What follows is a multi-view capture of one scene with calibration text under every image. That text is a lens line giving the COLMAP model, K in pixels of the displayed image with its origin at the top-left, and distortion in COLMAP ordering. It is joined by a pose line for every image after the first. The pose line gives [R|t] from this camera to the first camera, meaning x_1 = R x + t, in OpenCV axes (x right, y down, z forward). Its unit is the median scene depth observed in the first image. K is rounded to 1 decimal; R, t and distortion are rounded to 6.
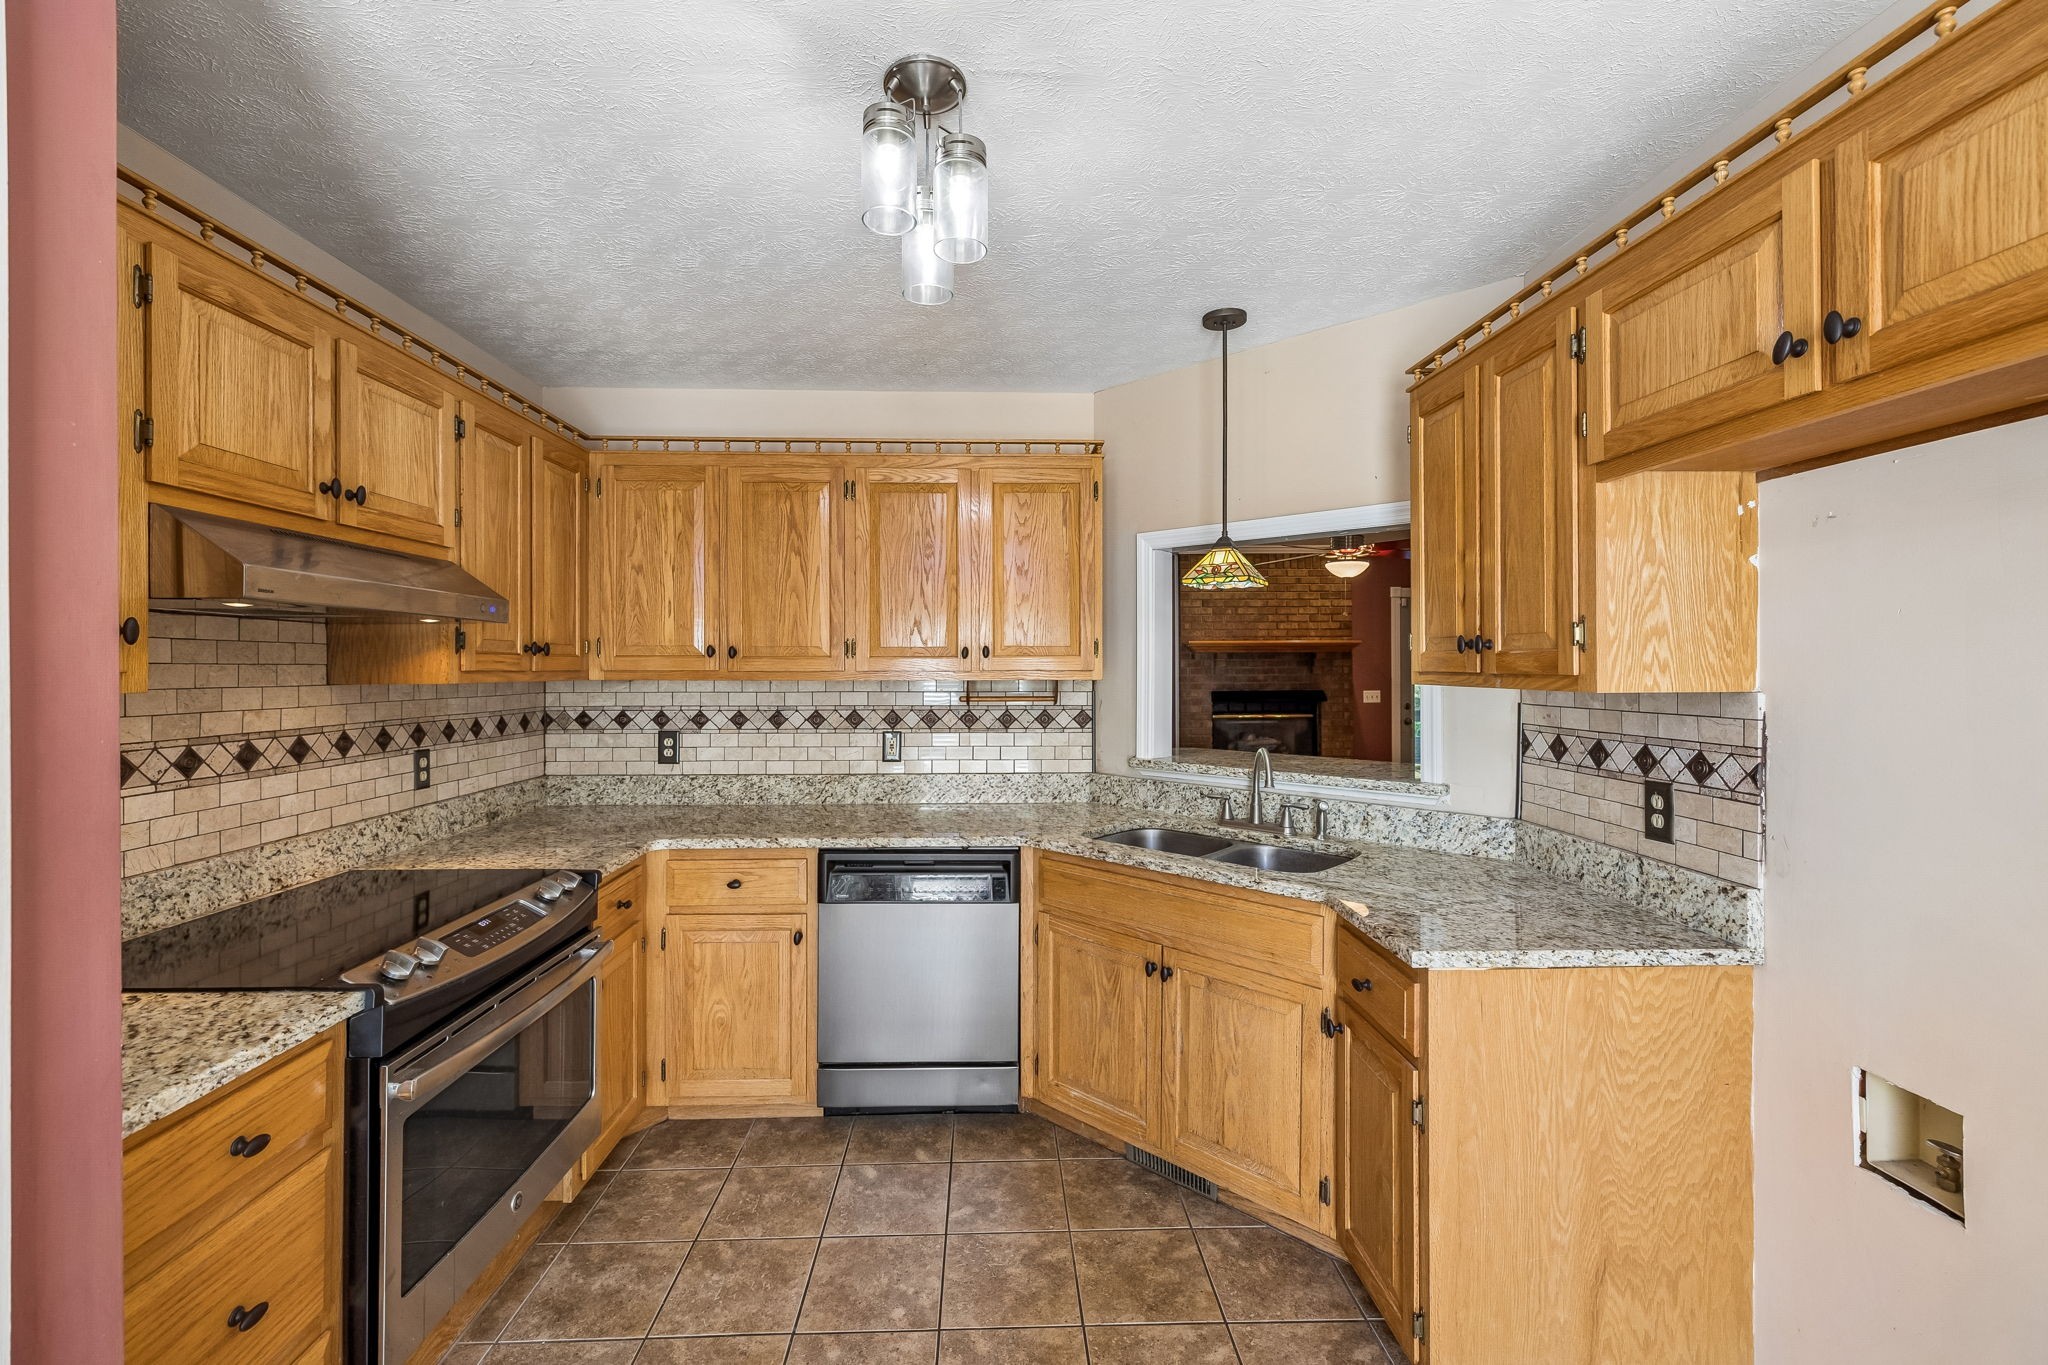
lens RADIAL K [[865.5, 0, 1023.0], [0, 865.5, 670.3], [0, 0, 1]] dist [-0.000824, -0.000403]
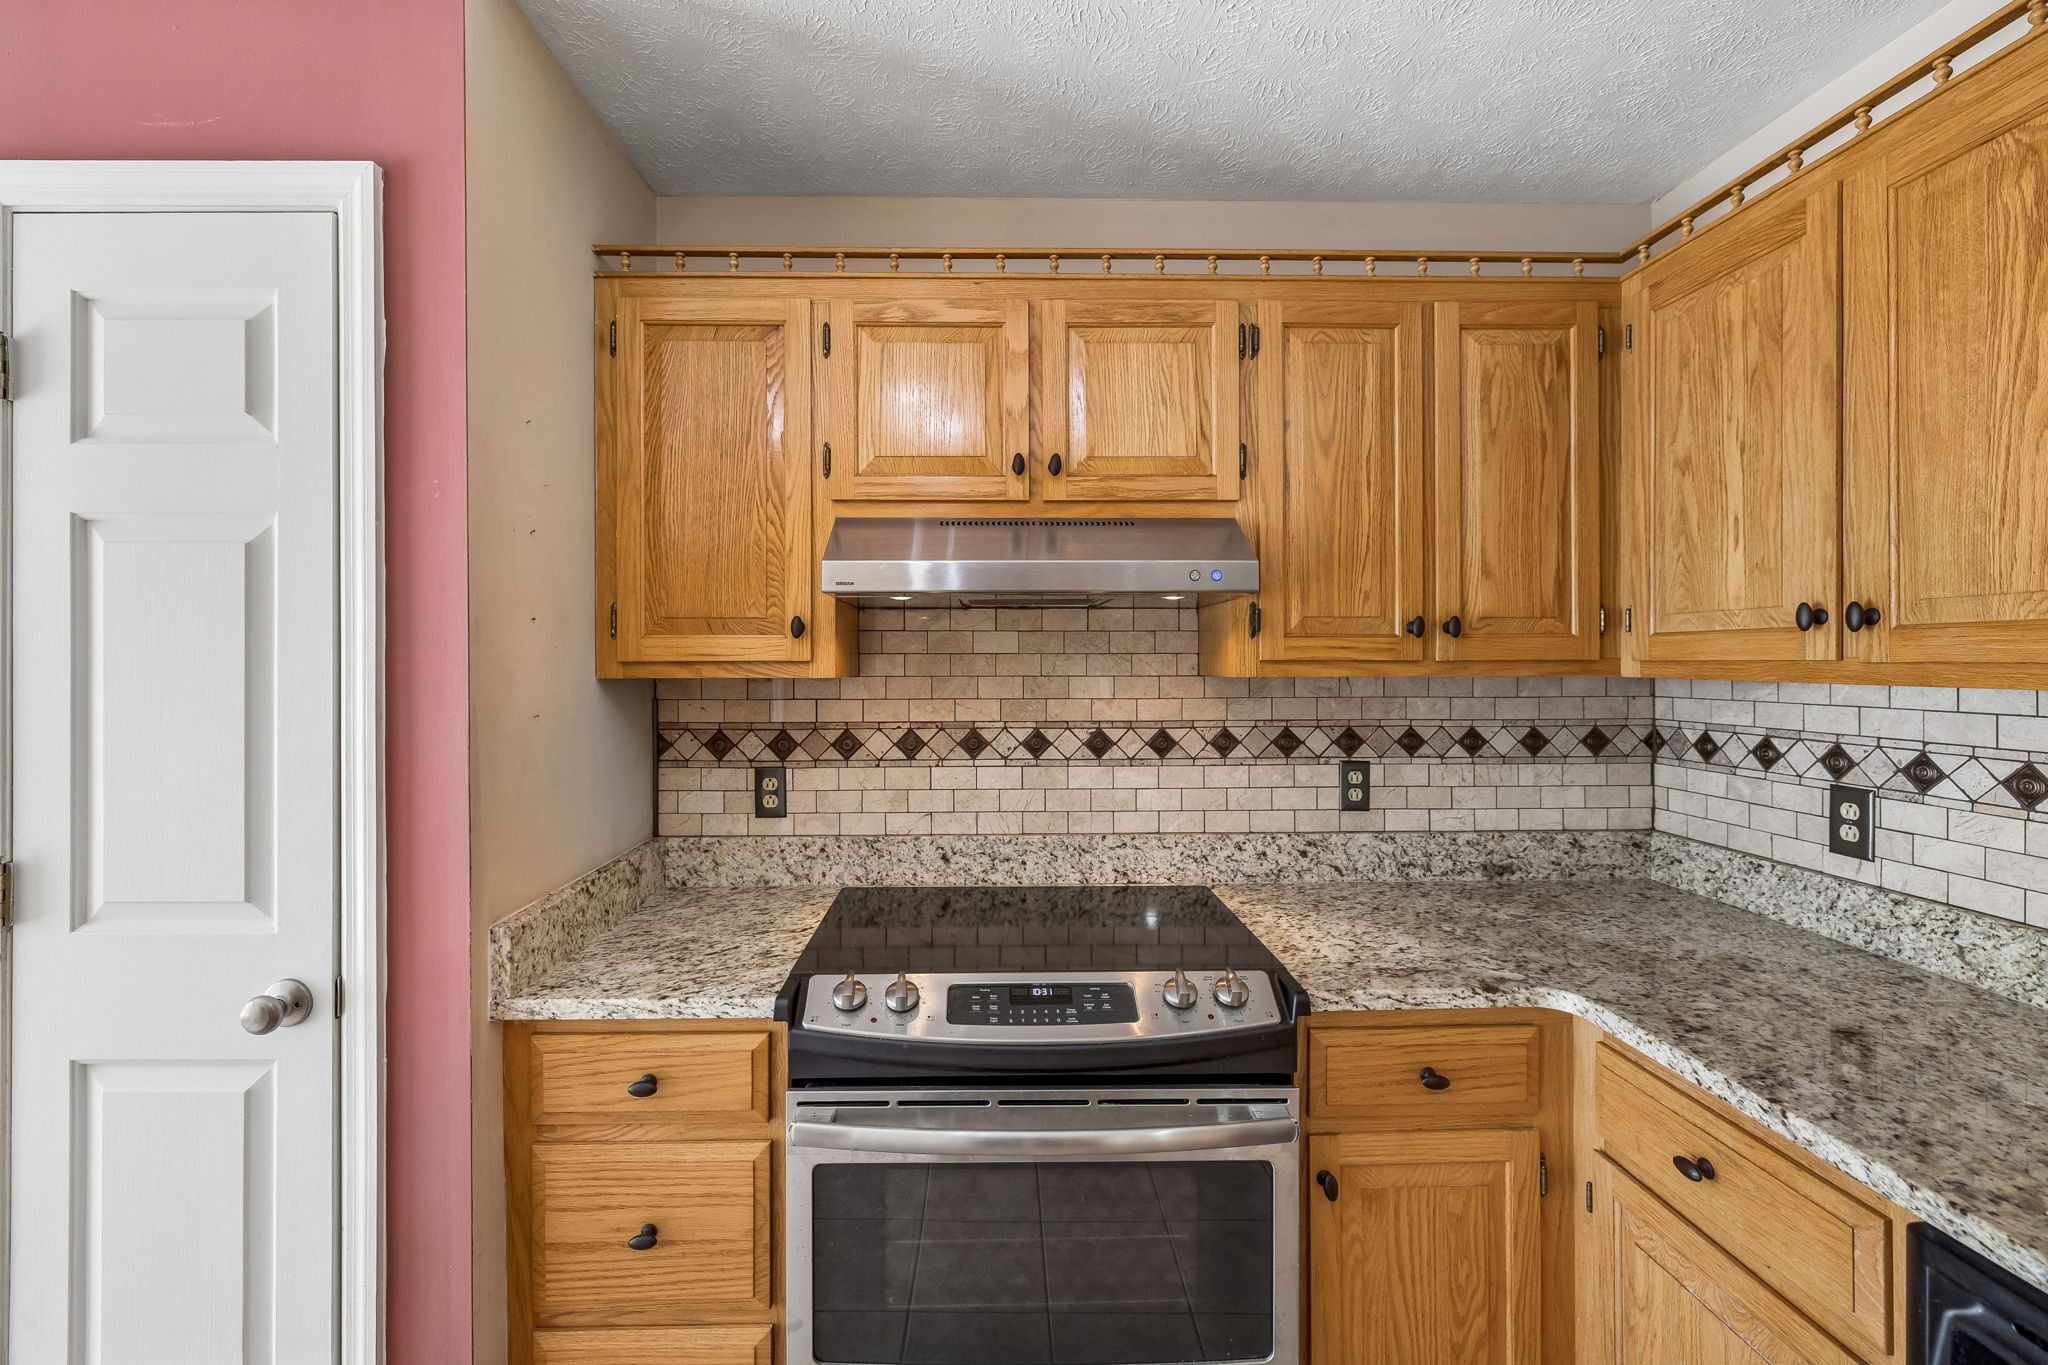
lens RADIAL K [[865.5, 0, 1013.7], [0, 865.5, 662.1], [0, 0, 1]] dist [-0.000824, -0.000403]
pose [[-0.021189, 0.002048, -0.999773, 0.109481], [-0.001061, 0.999997, 0.002071, 0.000732], [0.999775, 0.001105, -0.021187, 0.794802]]
